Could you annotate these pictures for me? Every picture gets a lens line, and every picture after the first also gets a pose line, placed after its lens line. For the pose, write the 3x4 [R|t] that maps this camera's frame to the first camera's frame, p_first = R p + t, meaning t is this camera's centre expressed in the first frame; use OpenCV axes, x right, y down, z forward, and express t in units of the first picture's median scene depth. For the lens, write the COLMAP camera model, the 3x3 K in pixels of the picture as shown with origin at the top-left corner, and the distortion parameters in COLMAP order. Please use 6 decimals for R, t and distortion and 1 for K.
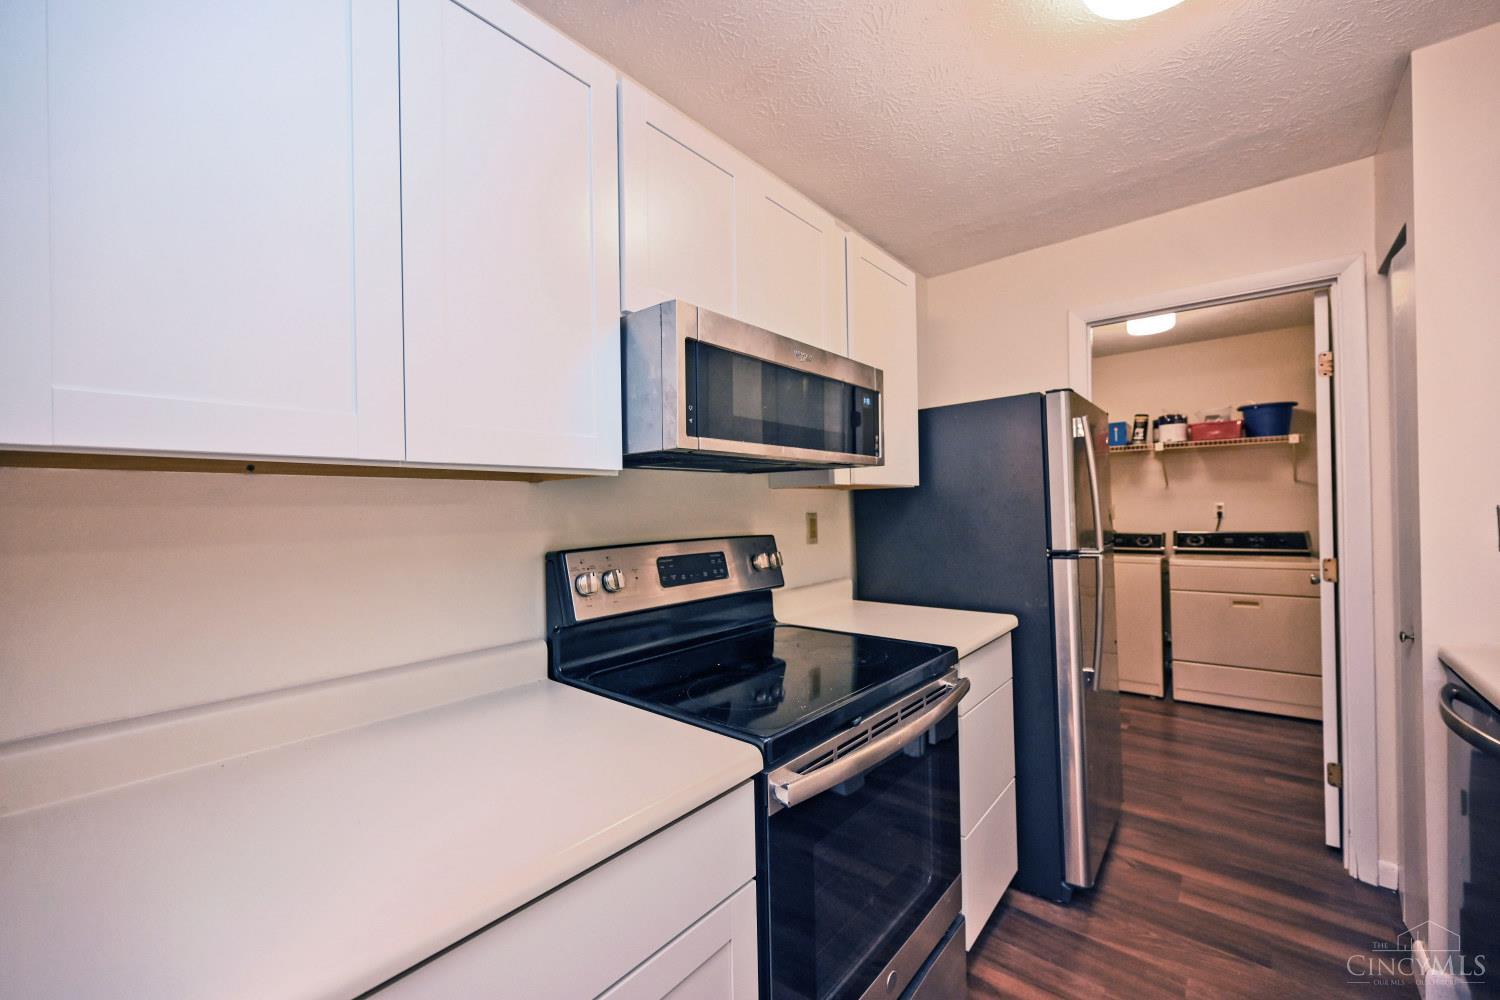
lens RADIAL K [[597.7, 0, 752.2], [0, 597.7, 507.9], [0, 0, 1]] dist [-0.001611, -0.000012]
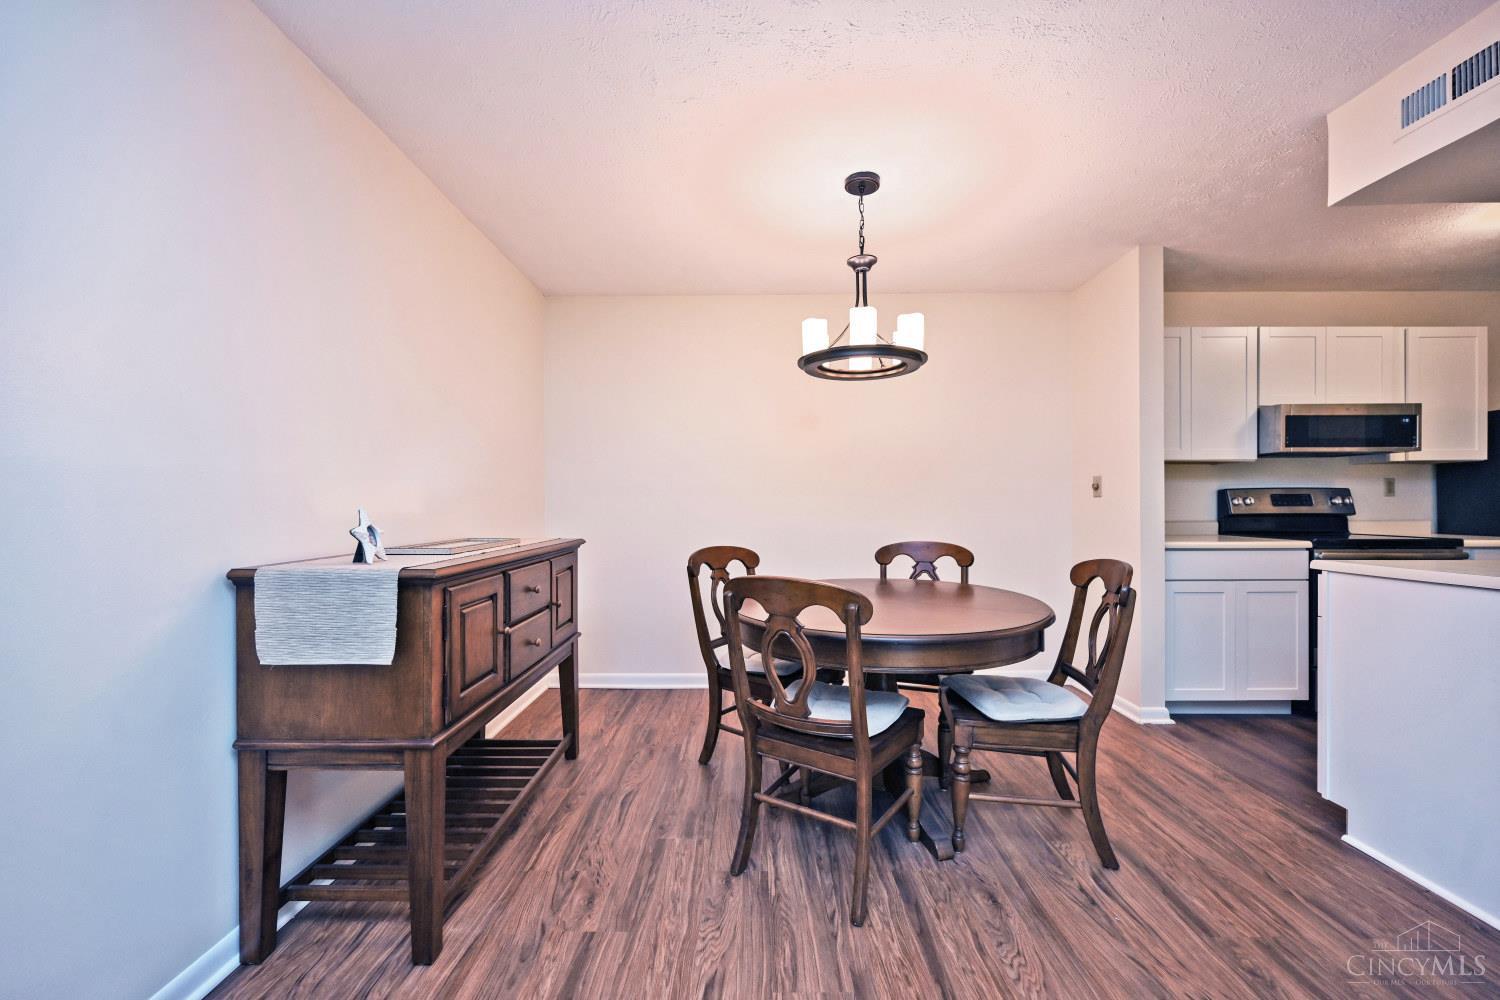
lens RADIAL K [[597.7, 0, 752.2], [0, 597.7, 507.9], [0, 0, 1]] dist [-0.001611, -0.000012]
pose [[0.644929, 0.020879, -0.763958, 0.334339], [-0.009367, 0.999768, 0.019415, 0.110466], [0.764185, -0.005365, 0.644974, -2.172144]]
